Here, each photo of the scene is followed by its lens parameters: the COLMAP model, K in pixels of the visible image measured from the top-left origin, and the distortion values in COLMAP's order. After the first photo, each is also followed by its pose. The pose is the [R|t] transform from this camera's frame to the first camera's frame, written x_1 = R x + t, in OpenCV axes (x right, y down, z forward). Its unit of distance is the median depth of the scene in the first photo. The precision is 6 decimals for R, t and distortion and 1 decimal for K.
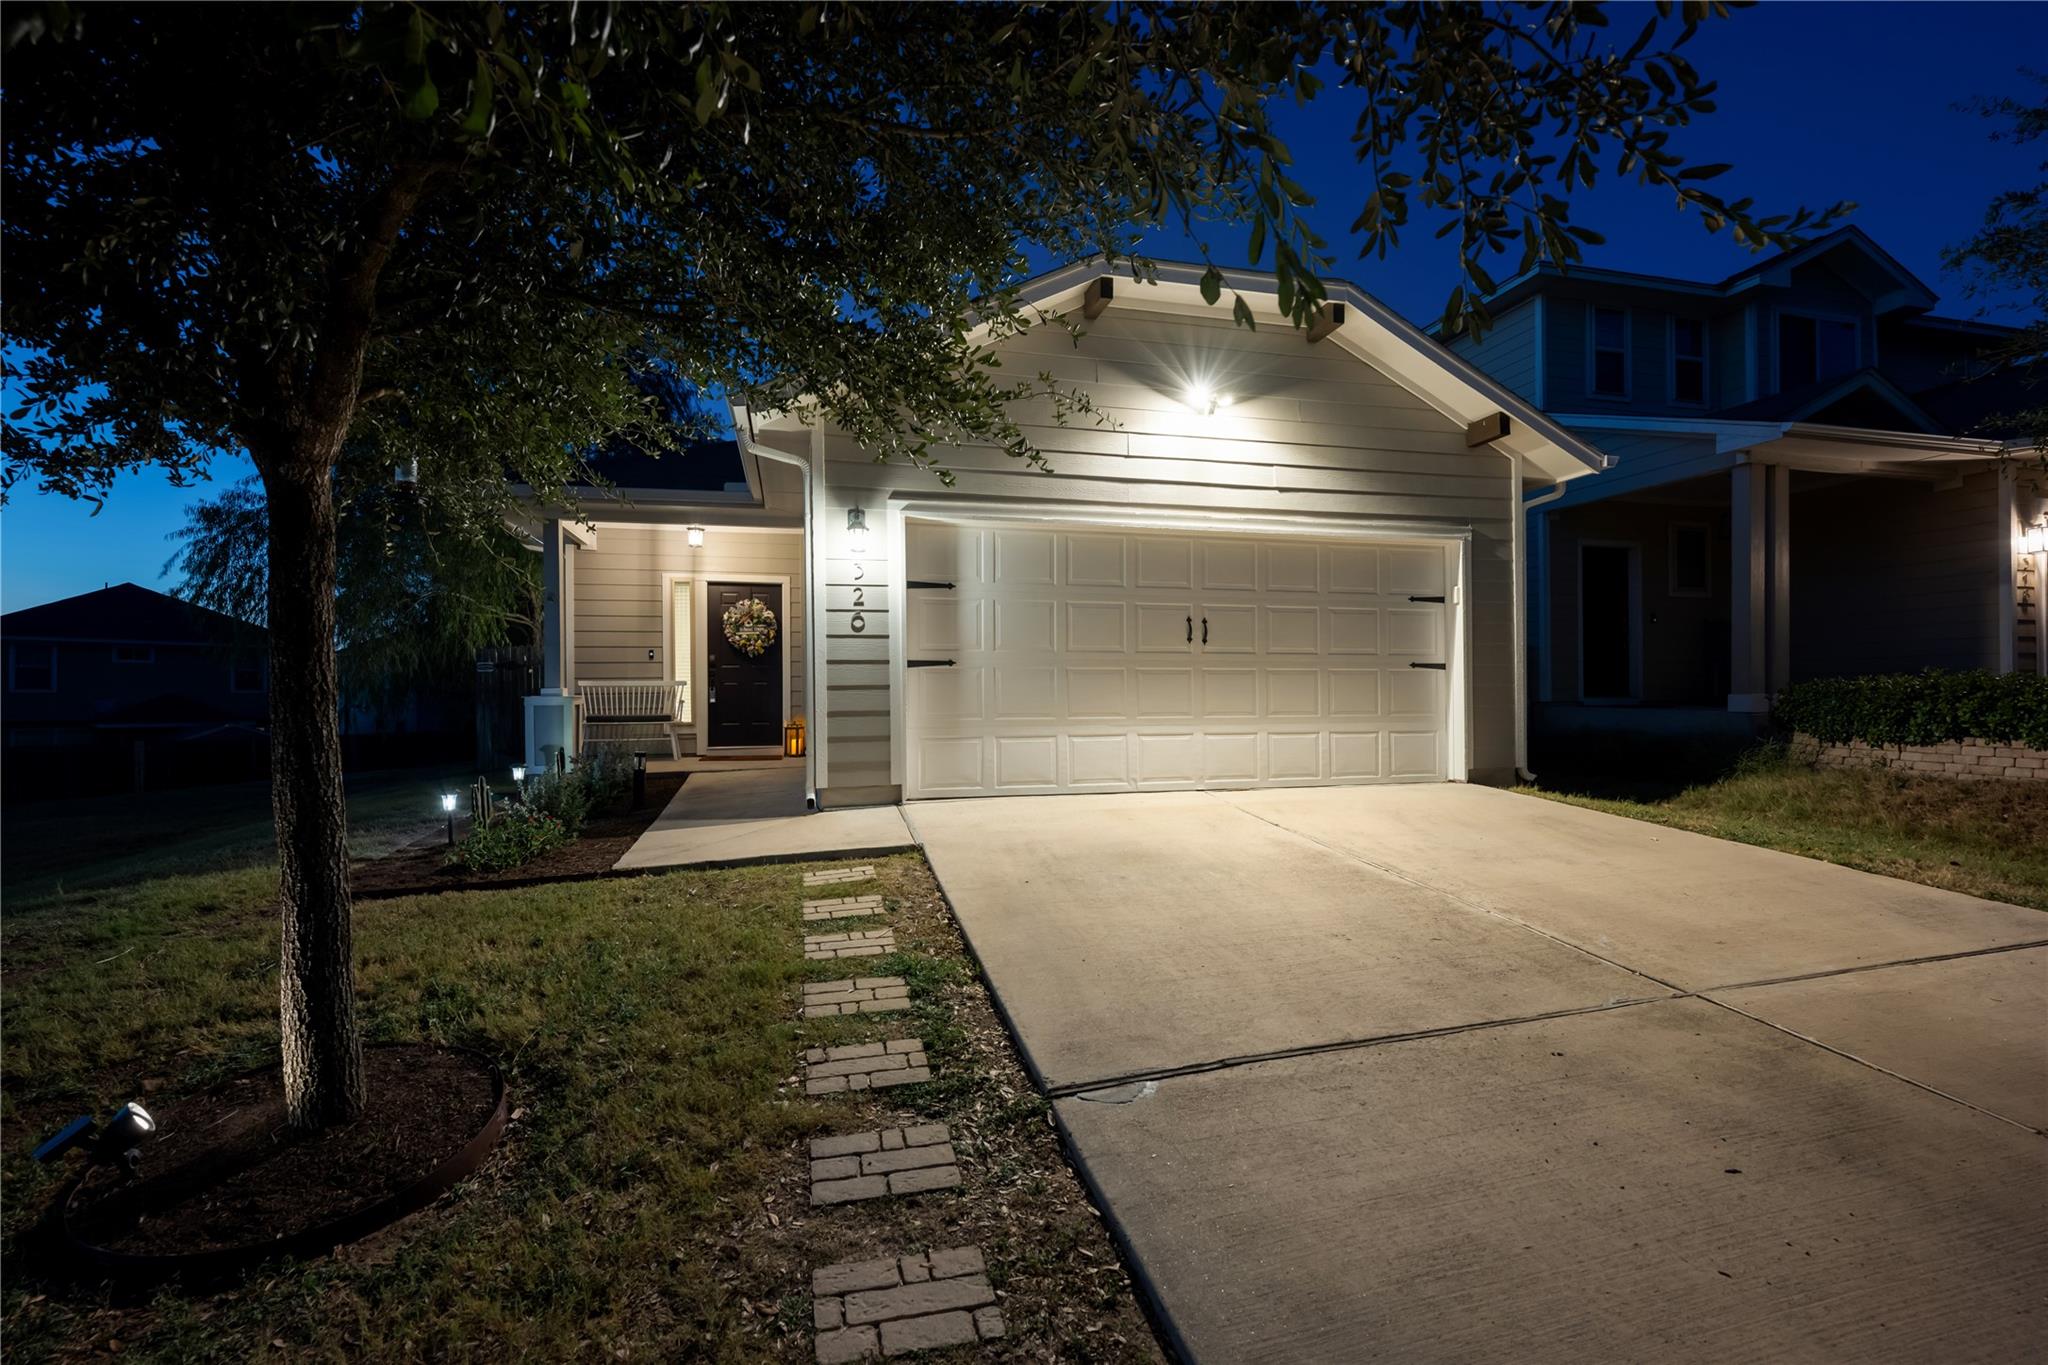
lens RADIAL K [[921.6, 0, 1021.1], [0, 921.6, 678.9], [0, 0, 1]] dist [-0.003487, 0.000452]
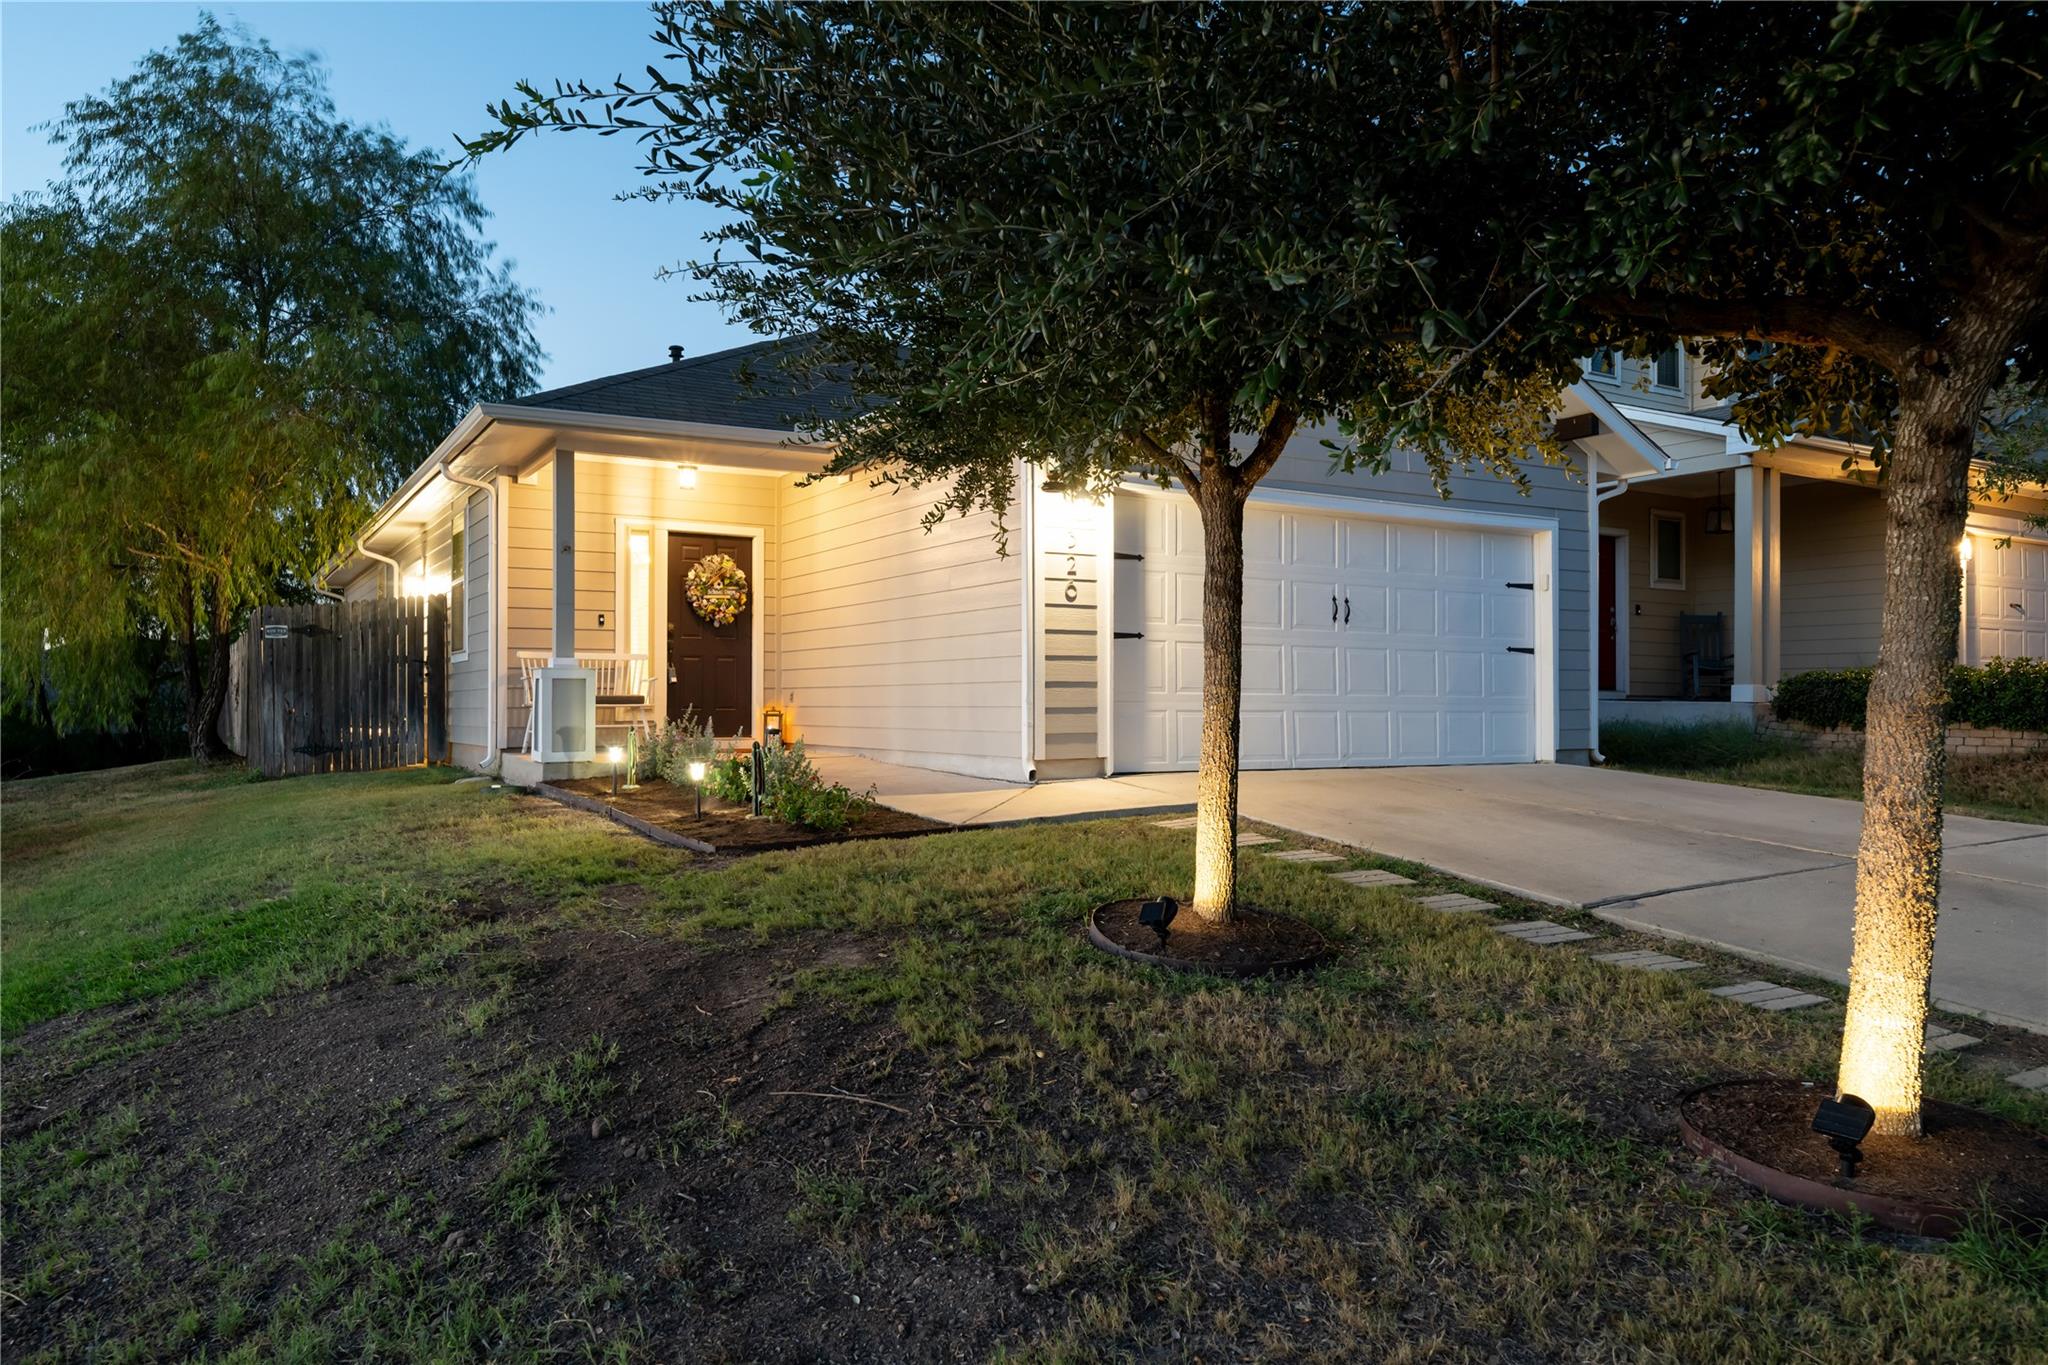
lens RADIAL K [[1396.9, 0, 1027.5], [0, 1396.9, 689.9], [0, 0, 1]] dist [0.004413, -0.001603]
pose [[0.958773, 0.011874, 0.283925, -0.471733], [-0.013872, 0.999891, 0.005028, 0.026632], [-0.283834, -0.008760, 0.958833, -0.308038]]
